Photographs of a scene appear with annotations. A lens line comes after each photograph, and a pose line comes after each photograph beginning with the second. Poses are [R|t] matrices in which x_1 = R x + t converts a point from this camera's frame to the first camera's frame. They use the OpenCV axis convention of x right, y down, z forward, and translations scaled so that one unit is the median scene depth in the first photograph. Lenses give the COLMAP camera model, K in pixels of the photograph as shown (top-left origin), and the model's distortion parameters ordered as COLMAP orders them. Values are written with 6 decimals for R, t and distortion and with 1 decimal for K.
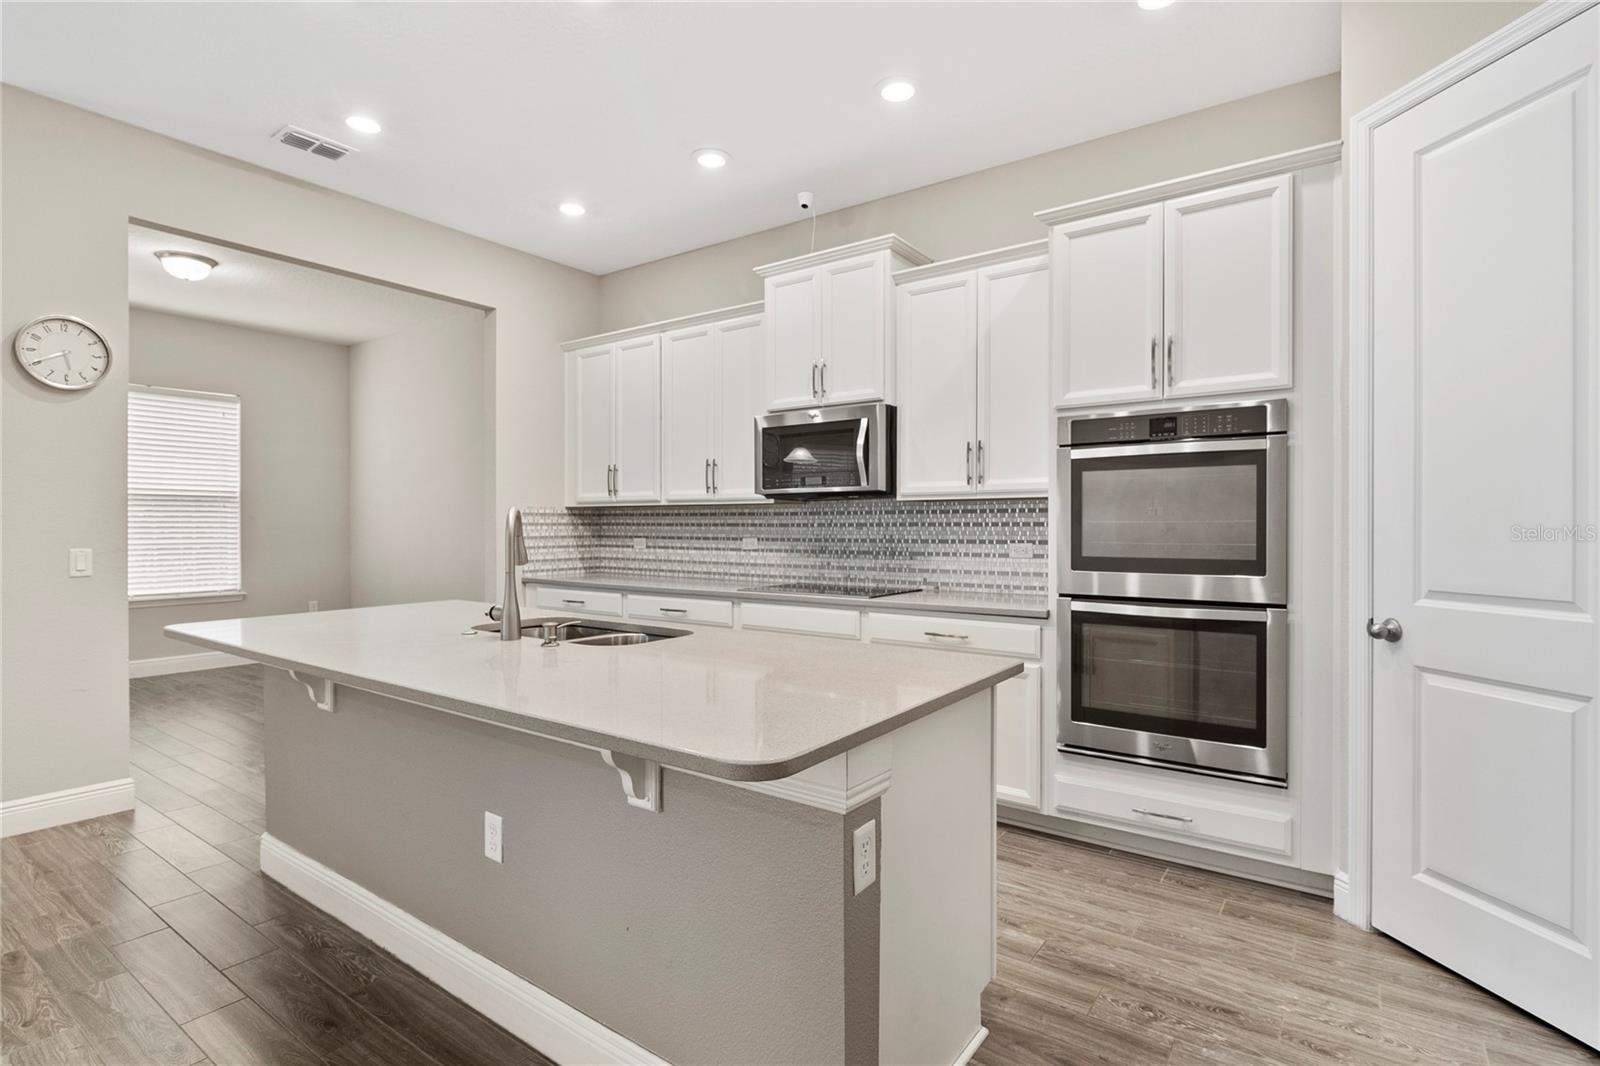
lens RADIAL K [[784.2, 0, 798.3], [0, 784.2, 528.6], [0, 0, 1]] dist [0.001052, -0.000164]
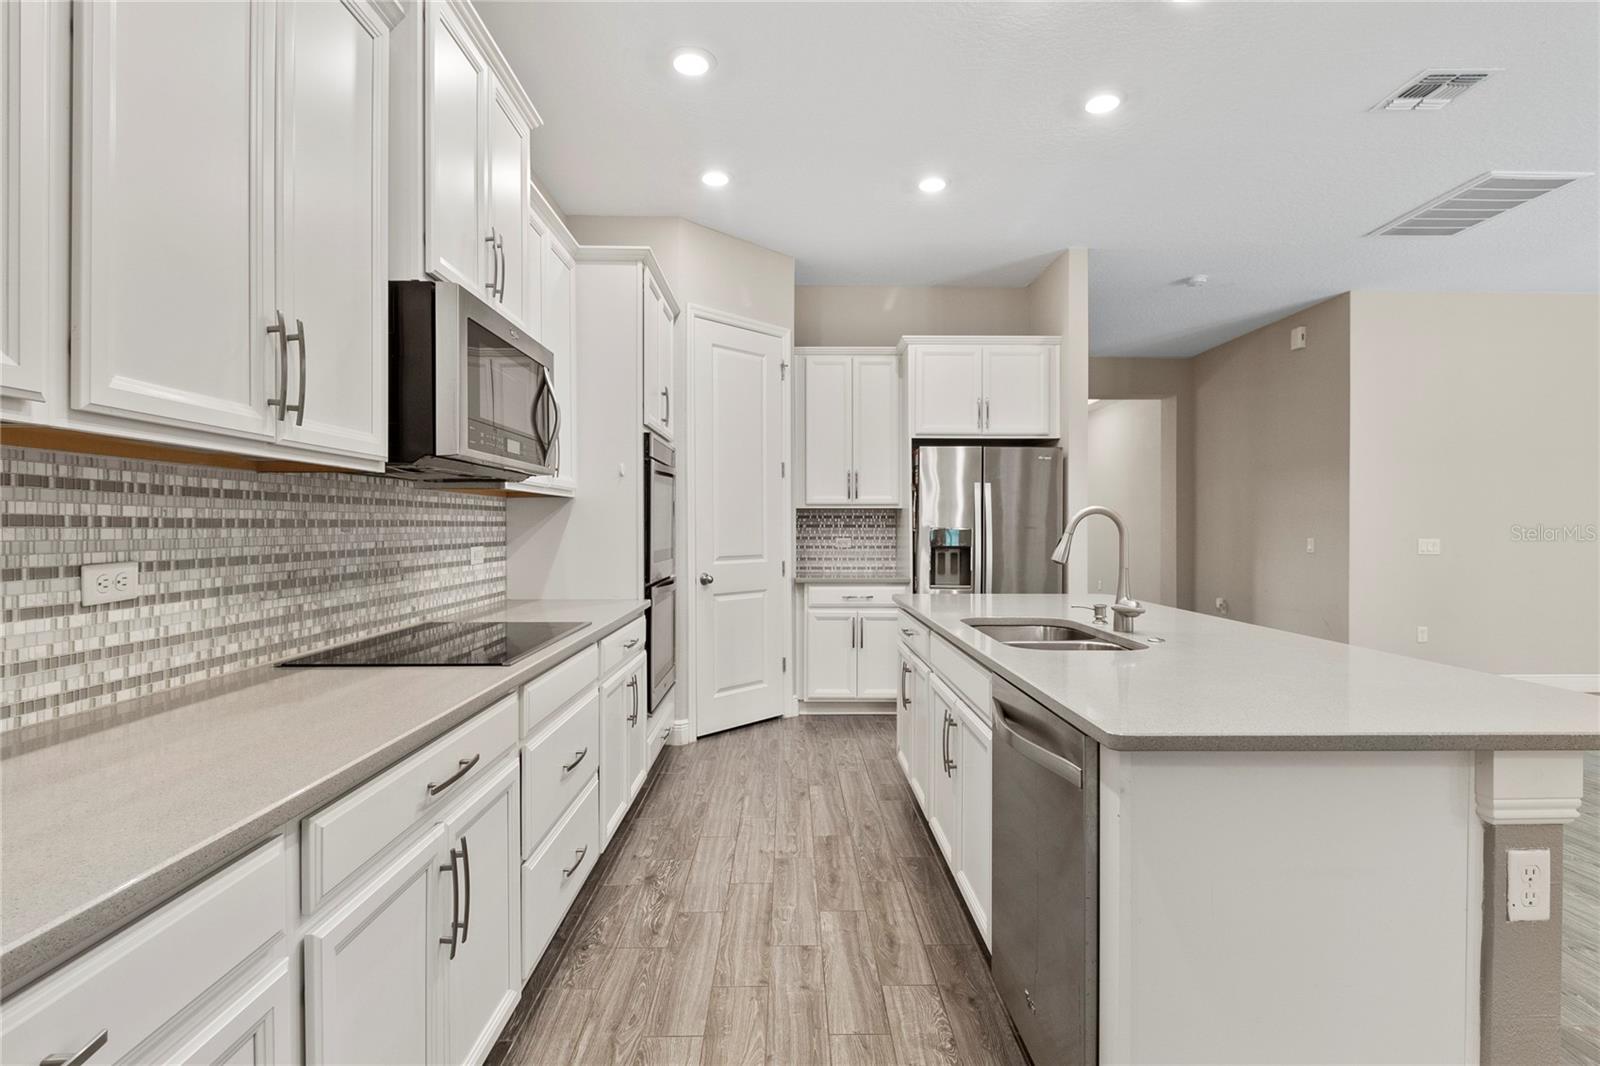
lens RADIAL K [[784.2, 0, 798.9], [0, 784.2, 530.1], [0, 0, 1]] dist [0.001052, -0.000164]
pose [[-0.599435, -0.004869, 0.800408, -0.480011], [0.001387, 0.999974, 0.007122, -0.003464], [-0.800422, 0.005379, -0.599413, 0.998834]]
